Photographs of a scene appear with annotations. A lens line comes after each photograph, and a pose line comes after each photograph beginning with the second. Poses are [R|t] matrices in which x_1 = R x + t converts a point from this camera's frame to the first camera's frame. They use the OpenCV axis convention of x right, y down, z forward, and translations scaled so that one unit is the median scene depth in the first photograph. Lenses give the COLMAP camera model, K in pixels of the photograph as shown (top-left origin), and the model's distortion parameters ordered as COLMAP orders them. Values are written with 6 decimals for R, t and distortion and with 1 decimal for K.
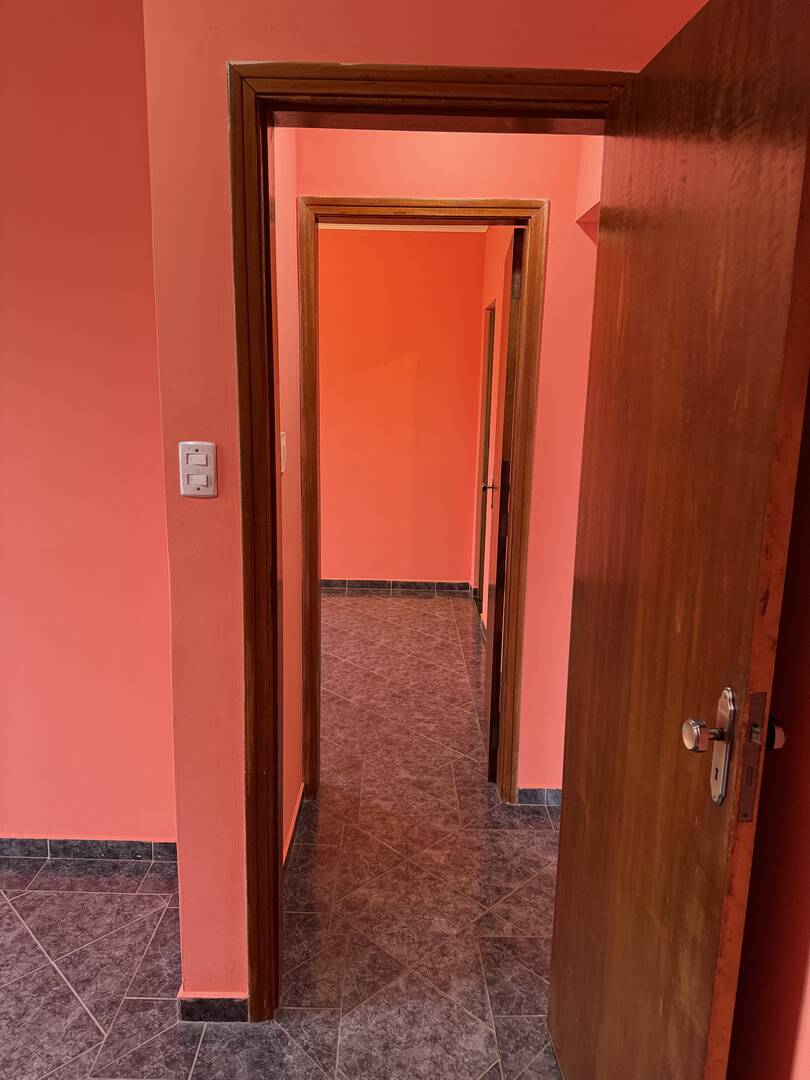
lens RADIAL K [[774.7, 0, 399.9], [0, 774.7, 539.7], [0, 0, 1]] dist [0.017912, -0.020245]
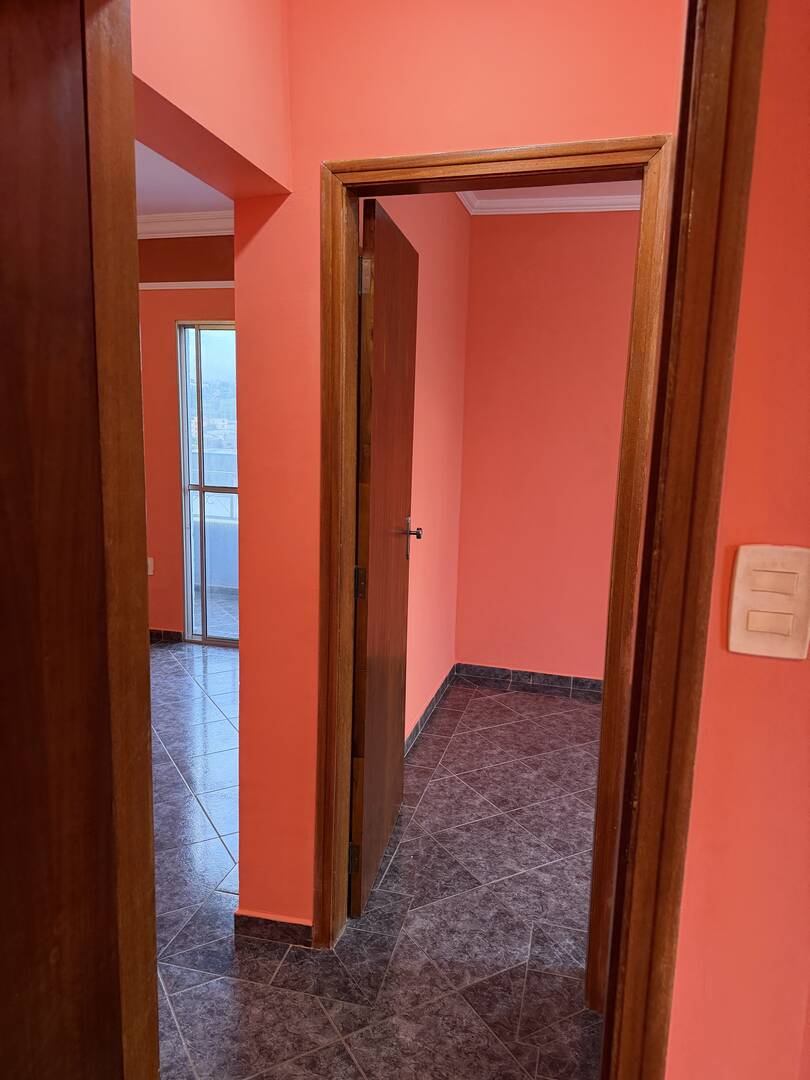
lens RADIAL K [[774.7, 0, 395.1], [0, 774.7, 549.0], [0, 0, 1]] dist [0.017912, -0.020245]
pose [[-0.963807, -0.095572, 0.248883, -0.103200], [0.001583, 0.931468, 0.363820, -0.330541], [-0.266597, 0.351046, -0.897604, 1.673857]]
